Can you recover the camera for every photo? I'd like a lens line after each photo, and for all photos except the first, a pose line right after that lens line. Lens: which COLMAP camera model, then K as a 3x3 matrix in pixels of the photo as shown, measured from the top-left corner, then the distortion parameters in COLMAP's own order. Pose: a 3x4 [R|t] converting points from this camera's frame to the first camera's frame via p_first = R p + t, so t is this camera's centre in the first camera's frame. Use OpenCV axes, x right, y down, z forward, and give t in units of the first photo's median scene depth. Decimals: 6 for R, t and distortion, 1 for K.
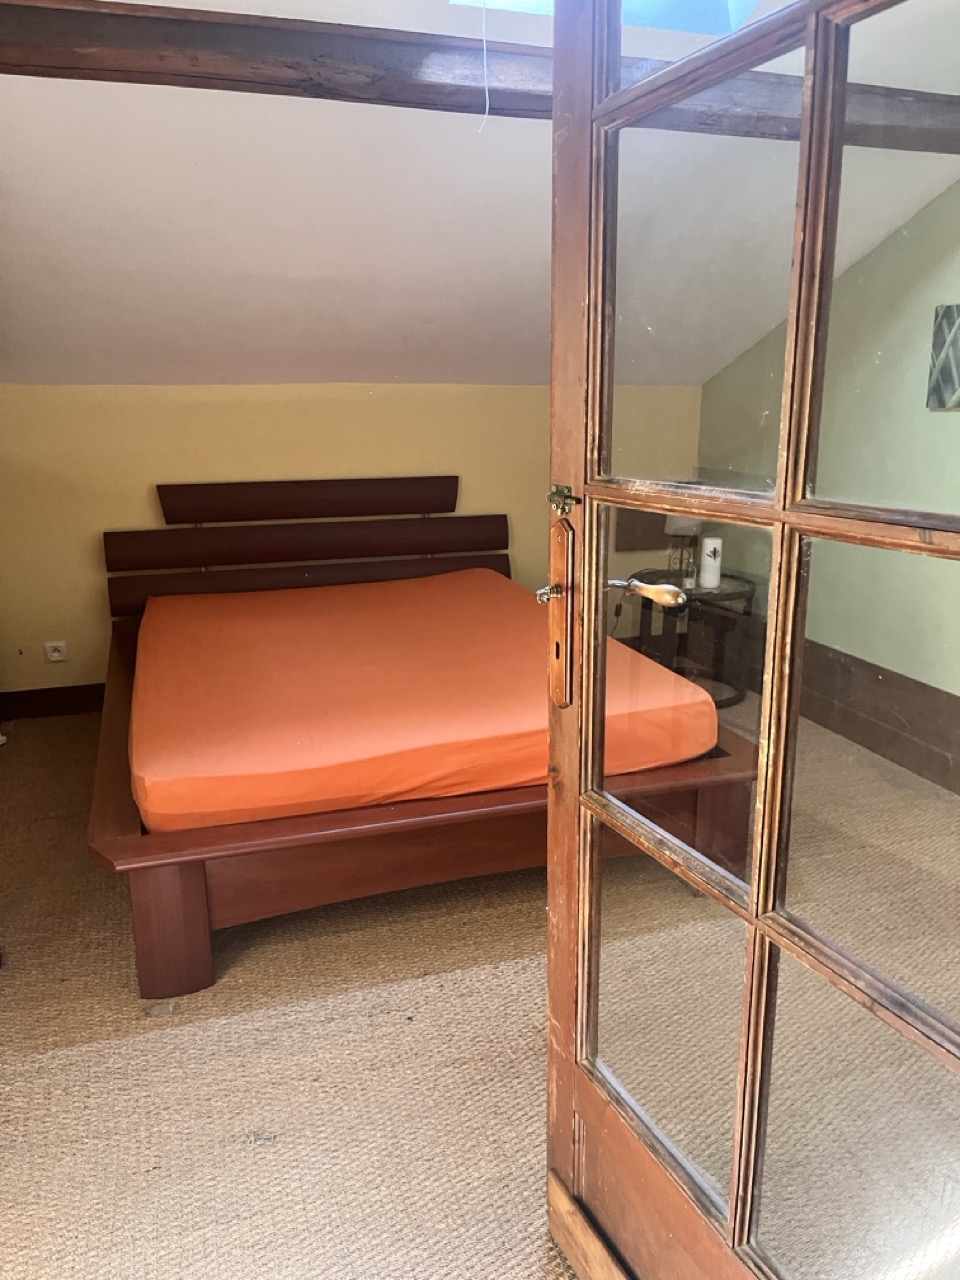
lens RADIAL K [[968.5, 0, 477.9], [0, 968.5, 646.2], [0, 0, 1]] dist [0.071939, -0.103245]
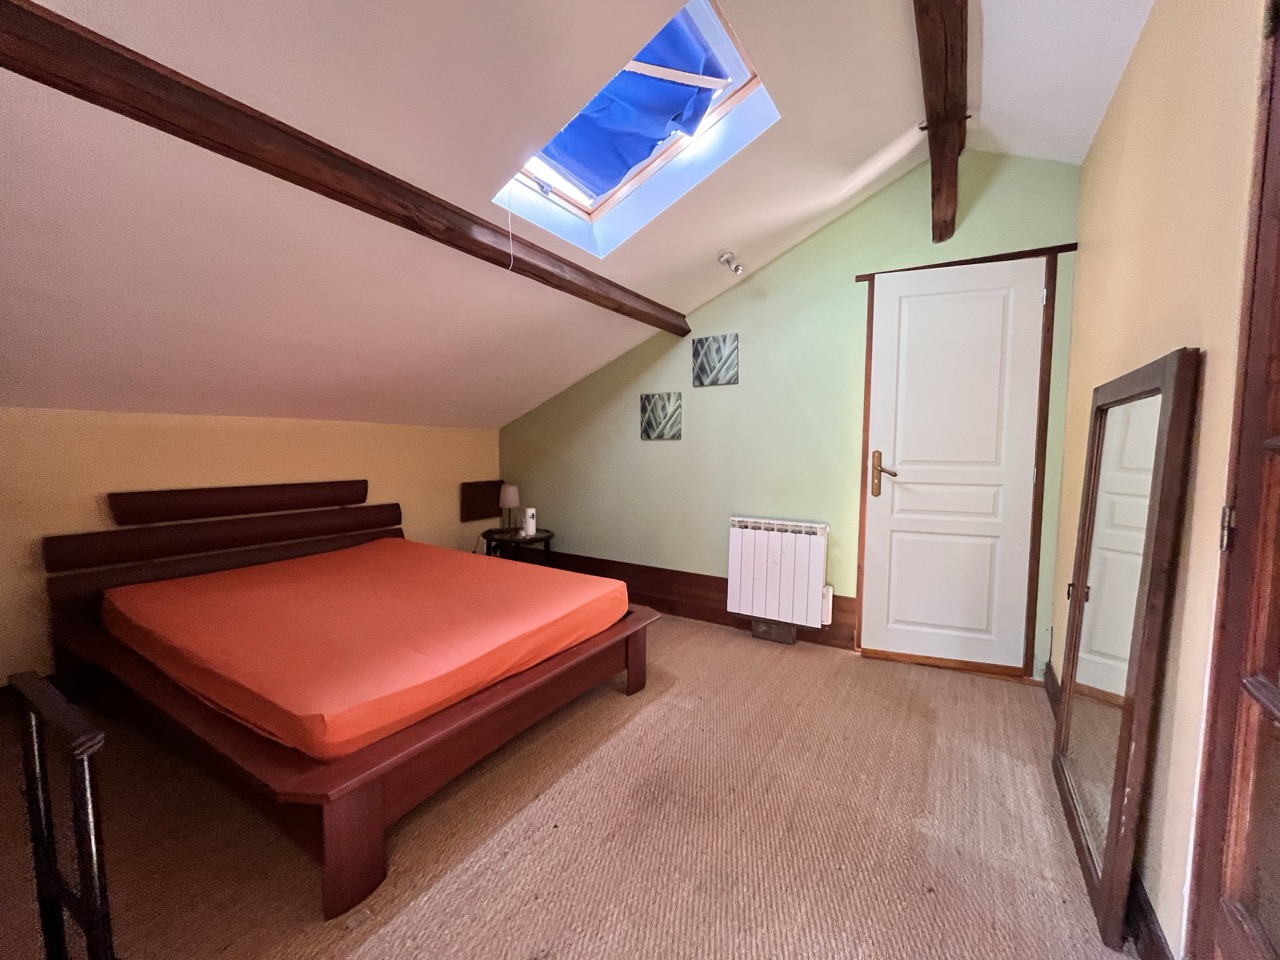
lens RADIAL K [[517.2, 0, 640.0], [0, 517.2, 480.0], [0, 0, 1]] dist [0.000456, 0.000223]
pose [[0.767340, -0.029947, 0.640541, -0.367254], [0.150561, 0.979398, -0.134575, -0.000226], [-0.623314, 0.199705, 0.756041, 0.195524]]
